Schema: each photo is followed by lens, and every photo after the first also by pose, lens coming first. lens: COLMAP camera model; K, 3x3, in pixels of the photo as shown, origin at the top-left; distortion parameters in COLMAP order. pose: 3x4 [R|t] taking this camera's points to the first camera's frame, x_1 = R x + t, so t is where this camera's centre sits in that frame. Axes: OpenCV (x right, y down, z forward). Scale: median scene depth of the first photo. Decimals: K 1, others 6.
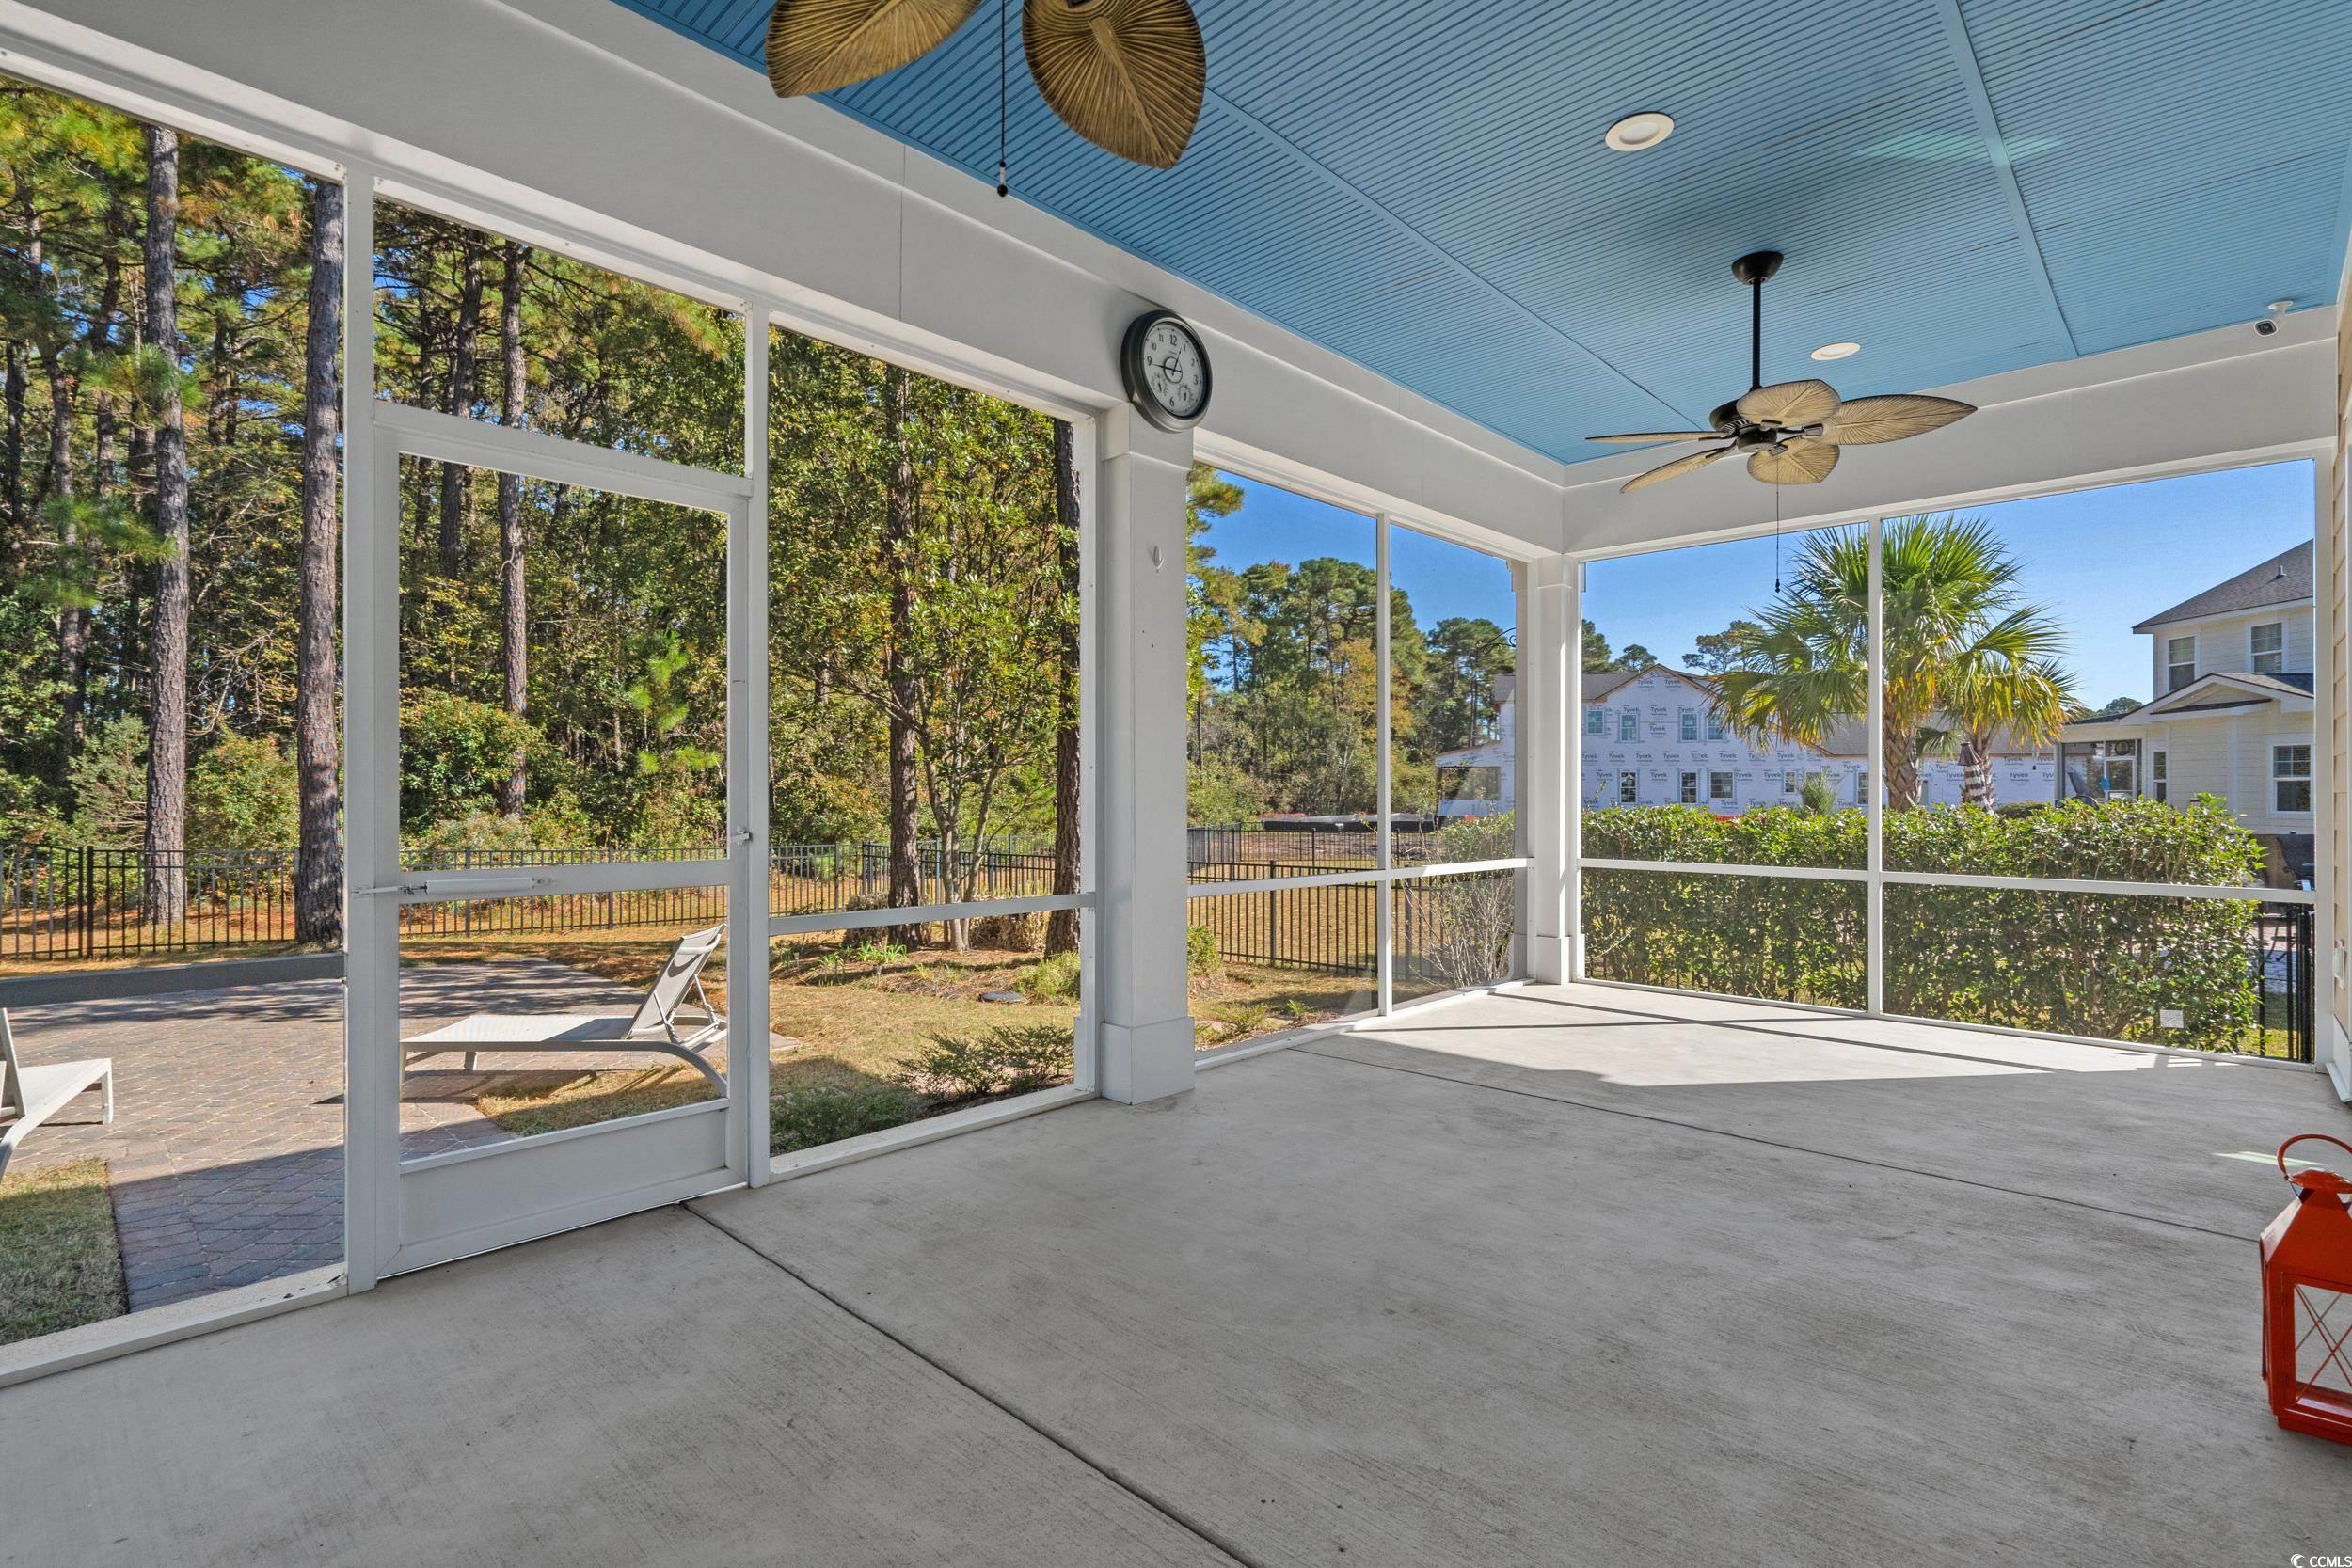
lens RADIAL K [[1073.2, 0, 1168.0], [0, 1073.2, 792.7], [0, 0, 1]] dist [-0.003765, 0.001282]
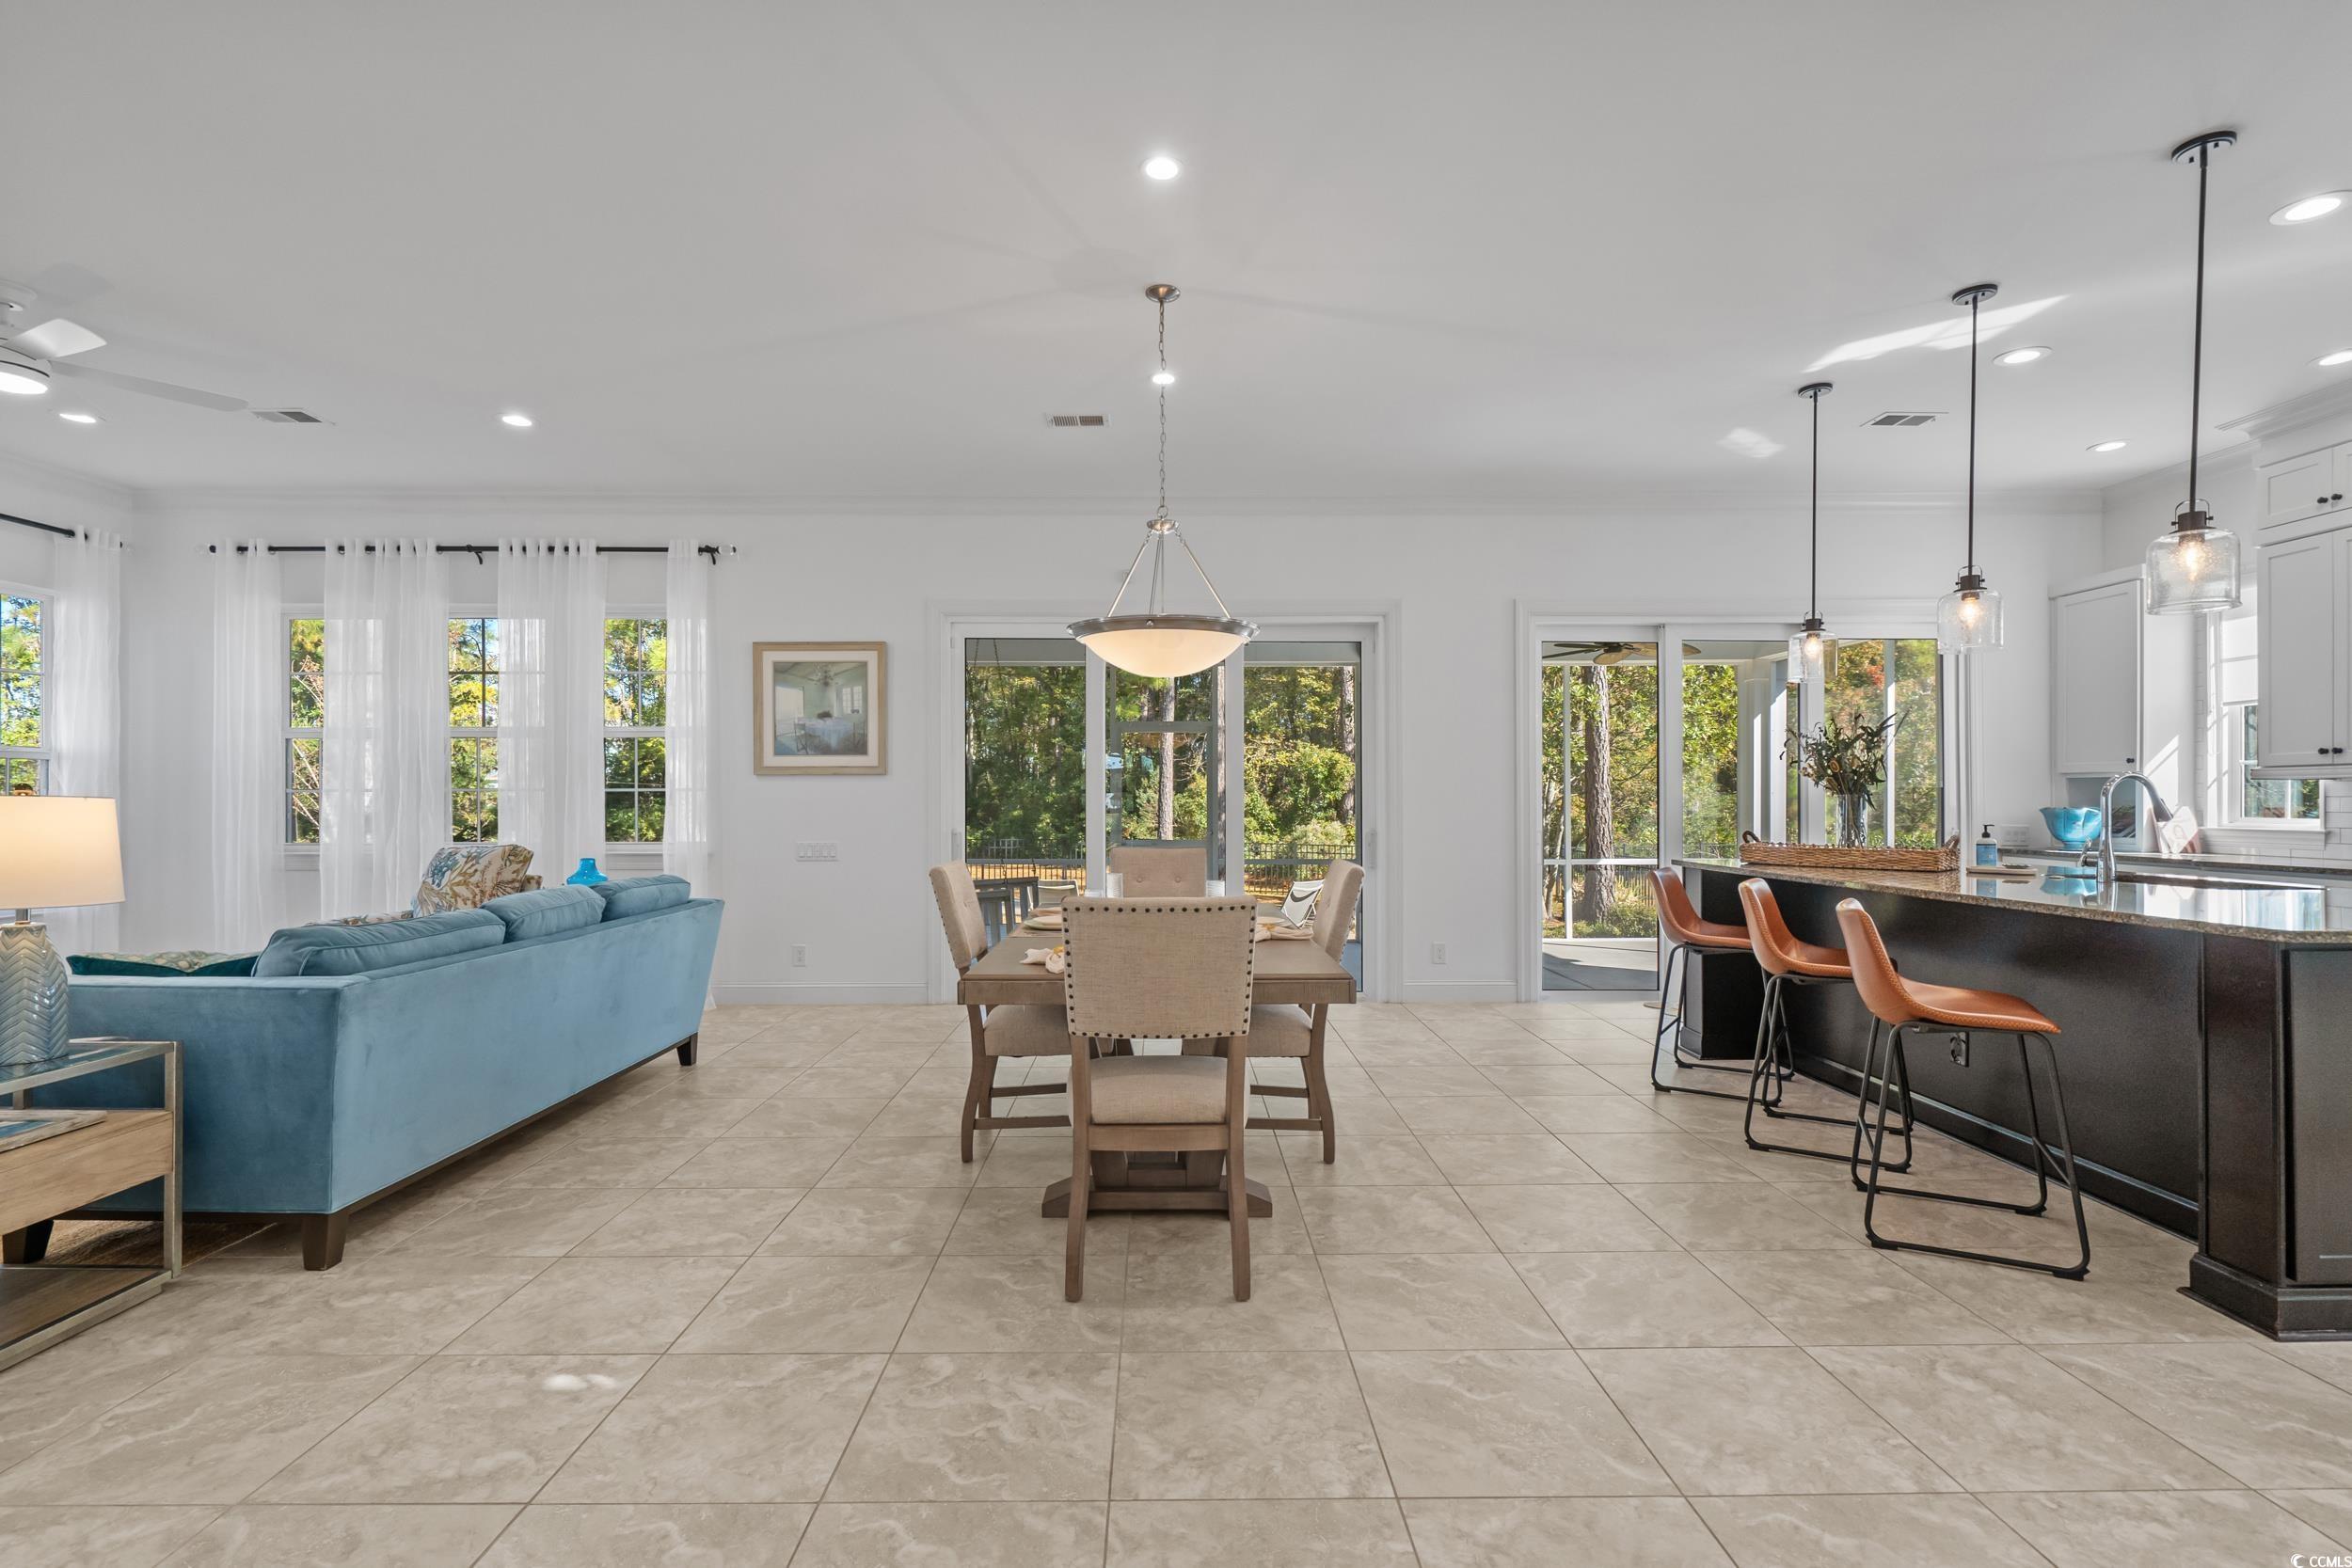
lens RADIAL K [[1073.2, 0, 1173.0], [0, 1073.2, 784.9], [0, 0, 1]] dist [-0.003765, 0.001282]
pose [[0.700635, -0.015493, -0.713351, 0.297779], [0.006755, 0.999863, -0.015081, -0.011193], [0.713488, 0.005748, 0.700644, -0.228007]]
